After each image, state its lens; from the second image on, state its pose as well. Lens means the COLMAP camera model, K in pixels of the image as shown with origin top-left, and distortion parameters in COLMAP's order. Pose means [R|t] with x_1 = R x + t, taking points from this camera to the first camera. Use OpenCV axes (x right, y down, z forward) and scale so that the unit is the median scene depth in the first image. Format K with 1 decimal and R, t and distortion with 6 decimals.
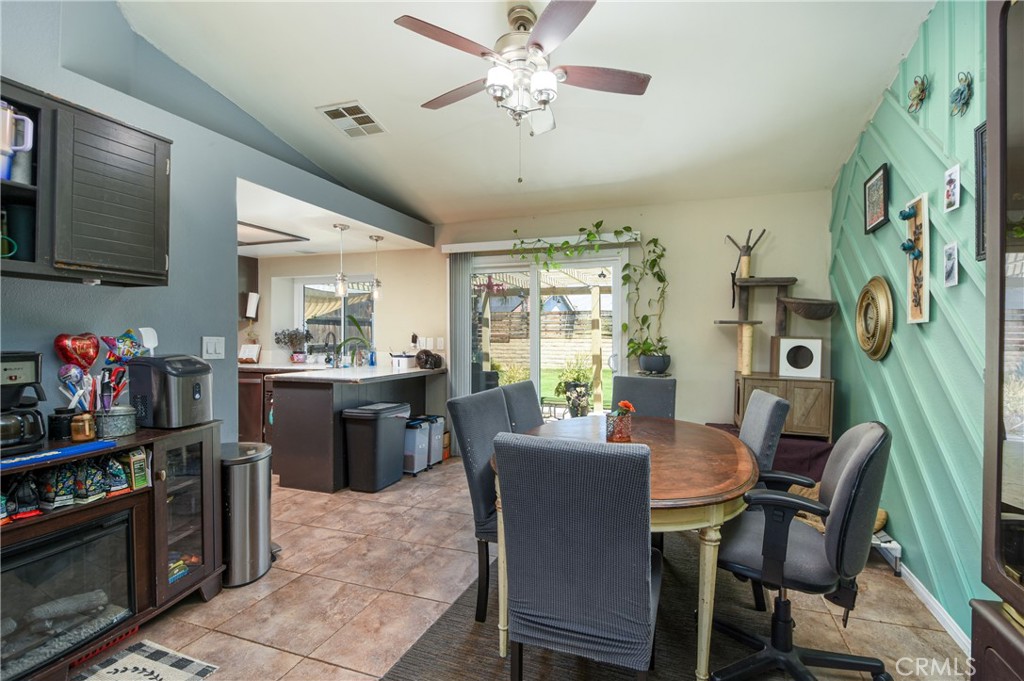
lens RADIAL K [[474.4, 0, 512.0], [0, 474.4, 340.5], [0, 0, 1]] dist [0.002445, -0.000045]
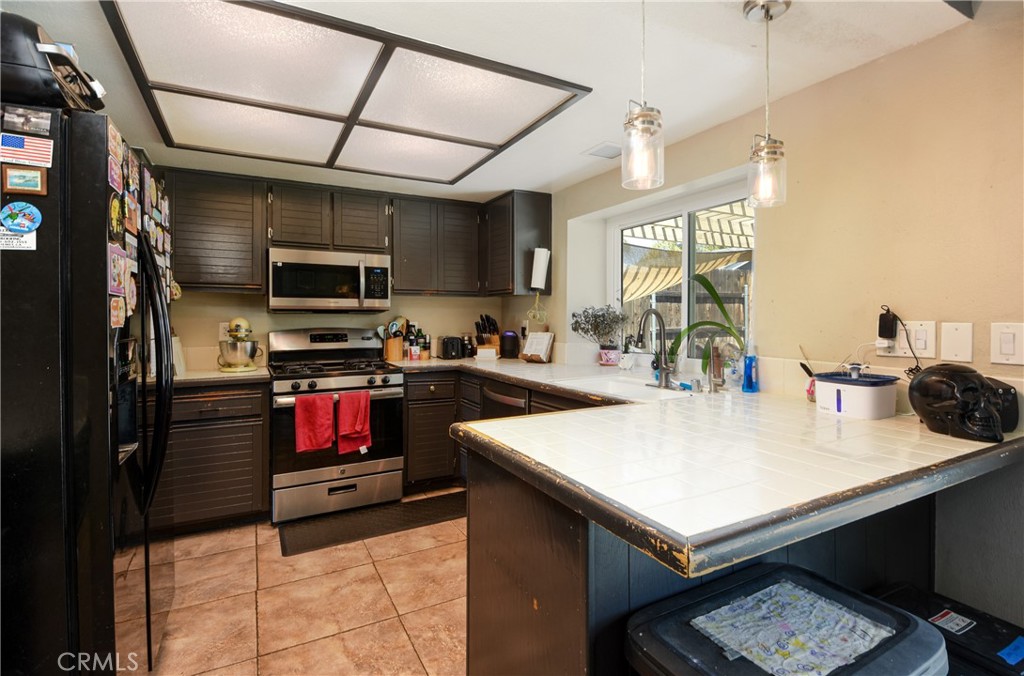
lens RADIAL K [[480.2, 0, 509.9], [0, 480.2, 324.8], [0, 0, 1]] dist [0.000756, 0.000048]
pose [[0.738897, 0.004203, -0.673805, -0.156618], [0.000253, 0.999979, 0.006516, -0.005396], [0.673818, -0.004986, 0.738880, 0.515869]]
